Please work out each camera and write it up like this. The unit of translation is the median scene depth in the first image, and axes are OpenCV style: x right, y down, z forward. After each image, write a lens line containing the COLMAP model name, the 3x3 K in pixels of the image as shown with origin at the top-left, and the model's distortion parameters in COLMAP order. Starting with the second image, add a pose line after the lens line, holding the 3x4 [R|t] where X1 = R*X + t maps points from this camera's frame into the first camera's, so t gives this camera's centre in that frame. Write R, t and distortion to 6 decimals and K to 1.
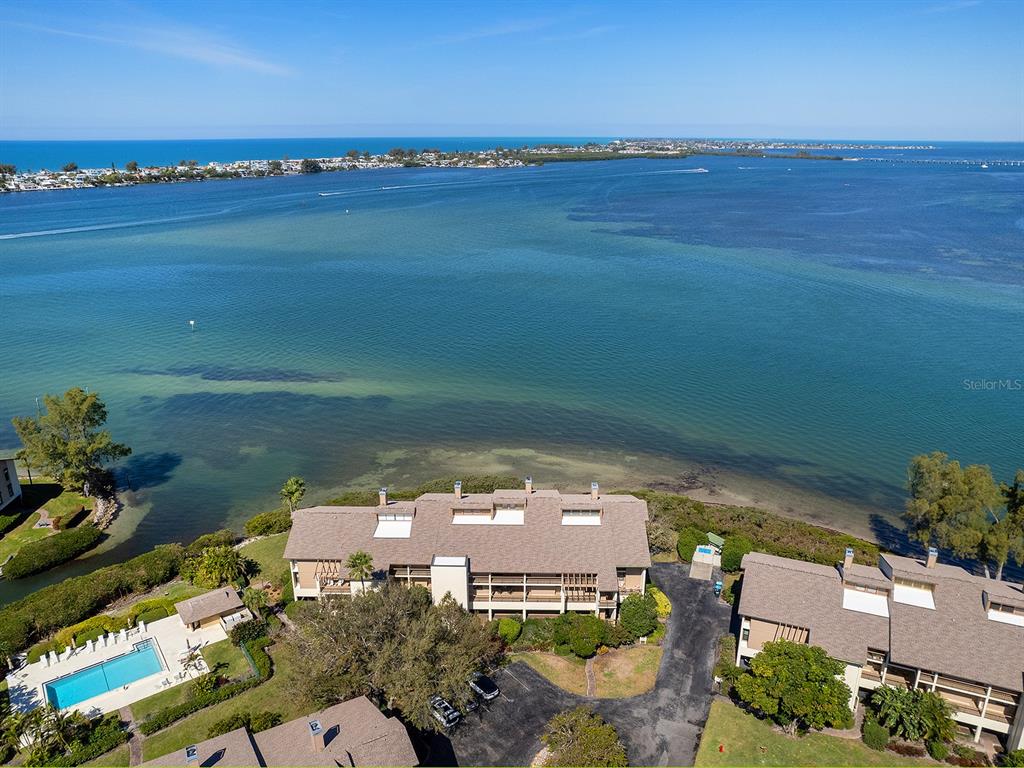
lens RADIAL K [[783.5, 0, 516.4], [0, 783.5, 380.8], [0, 0, 1]] dist [-0.076862, 0.073273]
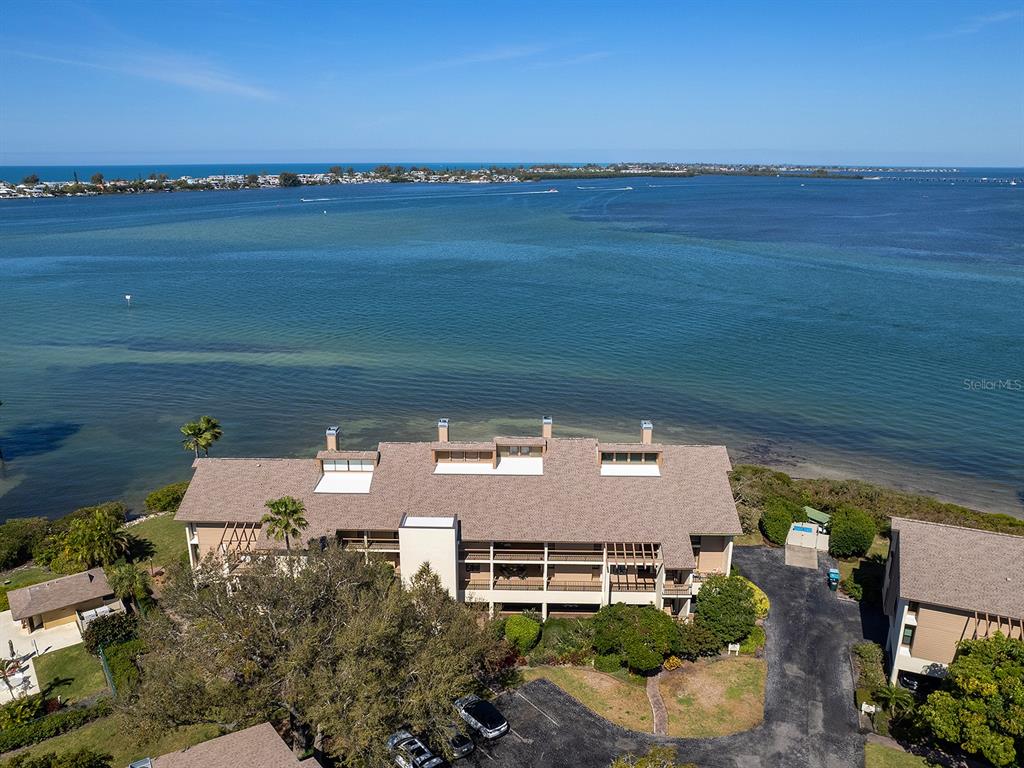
lens RADIAL K [[821.3, 0, 501.1], [0, 821.3, 393.6], [0, 0, 1]] dist [-0.069556, 0.056756]
pose [[0.999950, 0.004095, -0.009125, -0.020370], [-0.004495, 0.999012, -0.044206, 0.150443], [0.008935, 0.044245, 0.998981, 0.315252]]
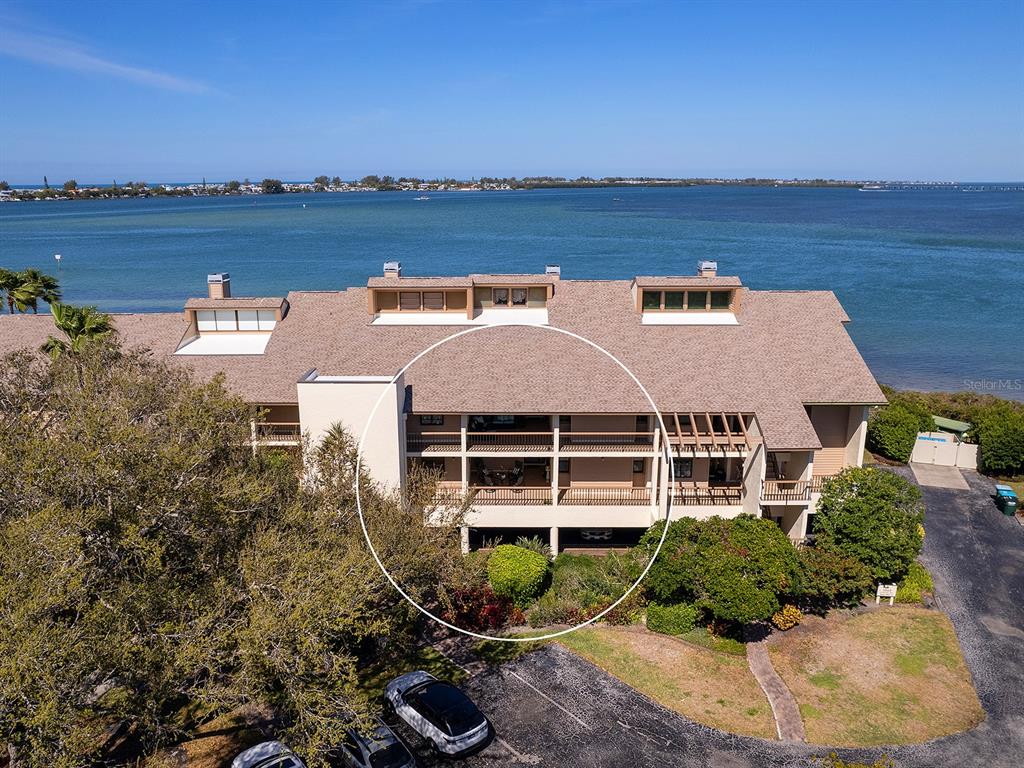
lens RADIAL K [[821.3, 0, 508.7], [0, 821.3, 408.7], [0, 0, 1]] dist [-0.069556, 0.056756]
pose [[0.999963, -0.003710, 0.007817, -0.015090], [0.004173, 0.998182, -0.060121, 0.259901], [-0.007580, 0.060152, 0.998160, 0.596196]]
